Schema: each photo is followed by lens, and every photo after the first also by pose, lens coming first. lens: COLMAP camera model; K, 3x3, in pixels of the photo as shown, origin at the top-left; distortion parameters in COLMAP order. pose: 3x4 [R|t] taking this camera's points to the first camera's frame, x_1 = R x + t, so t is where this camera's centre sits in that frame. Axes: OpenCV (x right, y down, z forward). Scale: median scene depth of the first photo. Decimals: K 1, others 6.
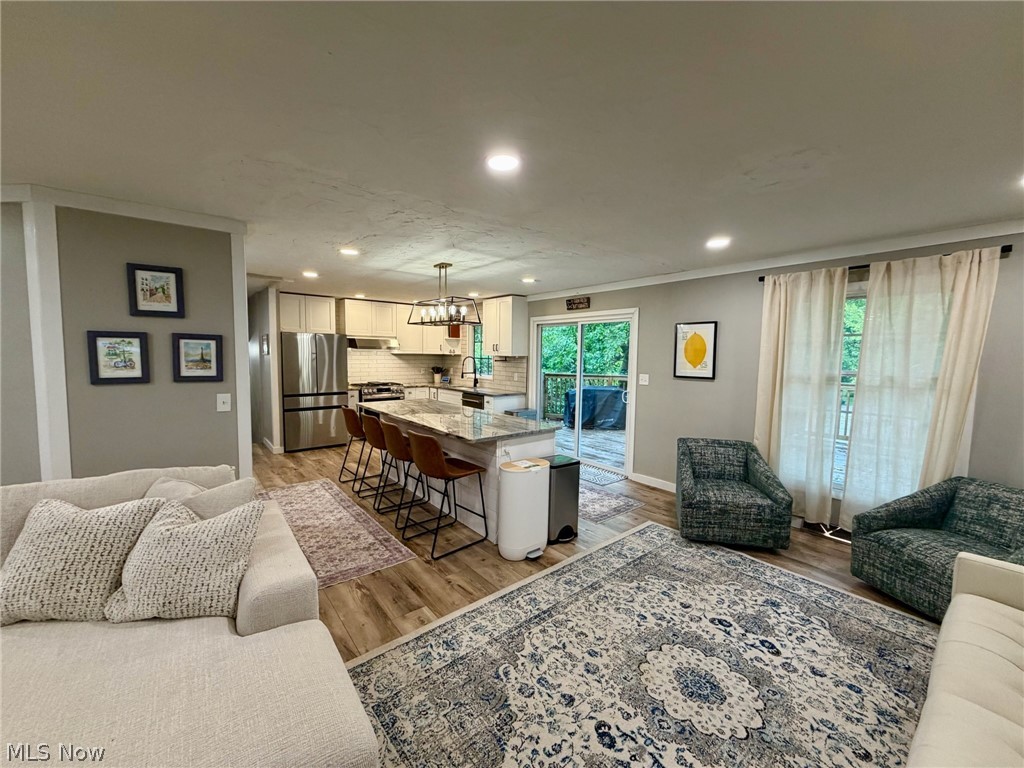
lens RADIAL K [[407.4, 0, 511.7], [0, 407.4, 383.3], [0, 0, 1]] dist [-0.000230, 0.000194]
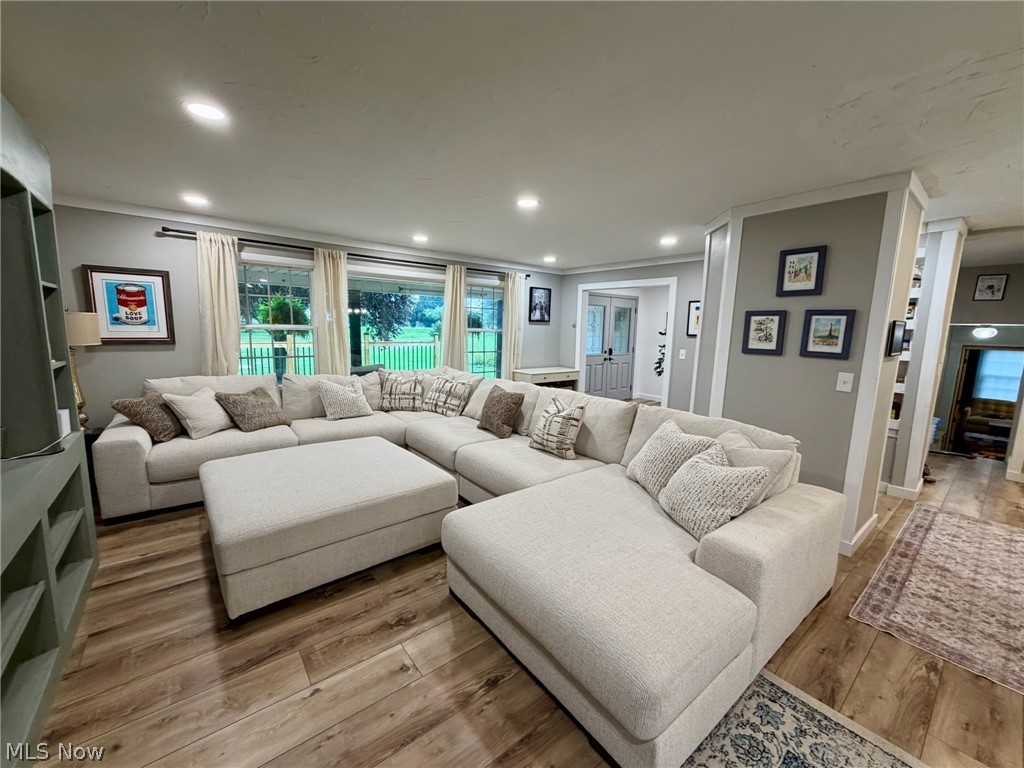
lens RADIAL K [[407.4, 0, 504.3], [0, 407.4, 384.7], [0, 0, 1]] dist [-0.000230, 0.000194]
pose [[-0.012561, 0.126923, -0.991833, 0.157635], [-0.098239, 0.986956, 0.127543, 0.006862], [0.995084, 0.099039, 0.000071, 0.144882]]
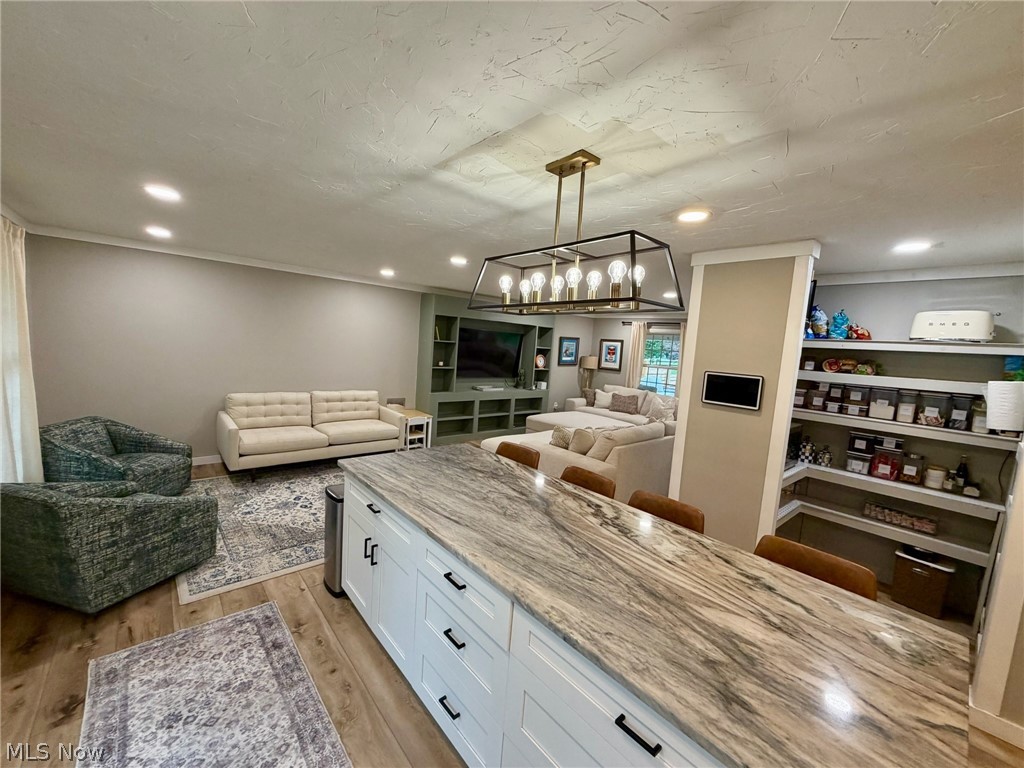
lens RADIAL K [[407.4, 0, 506.2], [0, 407.4, 388.9], [0, 0, 1]] dist [-0.000230, 0.000194]
pose [[-0.996137, -0.079780, -0.036678, -0.103405], [-0.085228, 0.978987, 0.185257, -0.134728], [0.021128, 0.187667, -0.982005, 1.378710]]
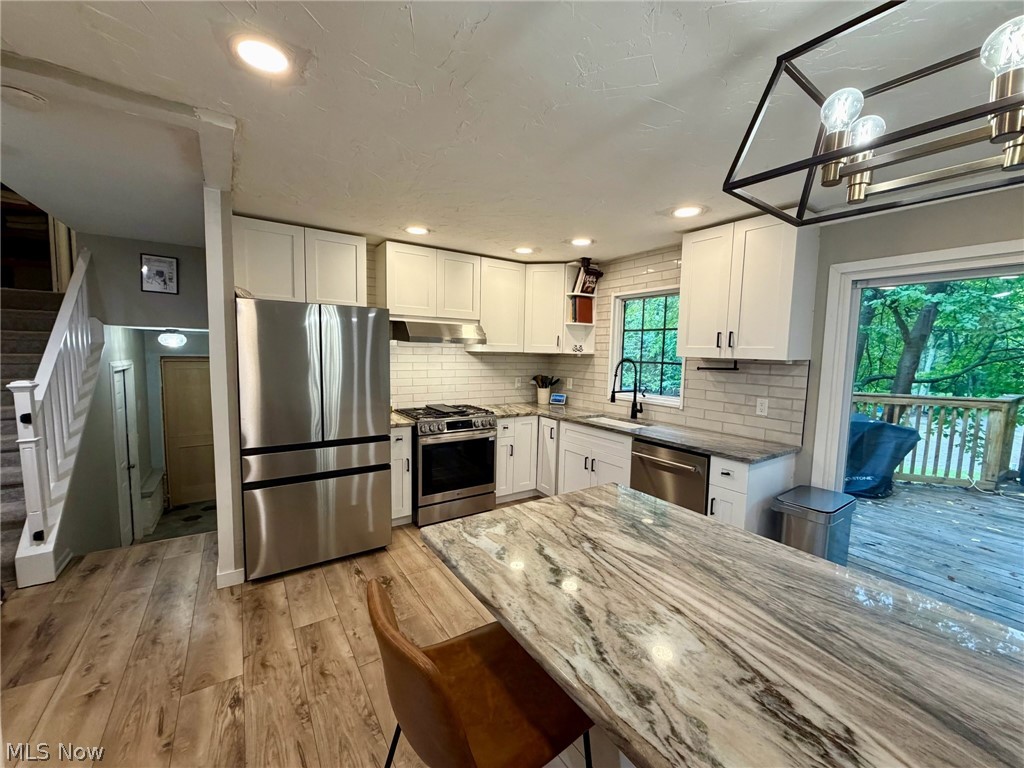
lens RADIAL K [[407.4, 0, 507.5], [0, 407.4, 386.1], [0, 0, 1]] dist [-0.000230, 0.000194]
pose [[0.995294, 0.014701, -0.095779, -0.341488], [-0.013700, 0.999844, 0.011109, -0.060939], [0.095928, -0.009745, 0.995341, 0.835413]]
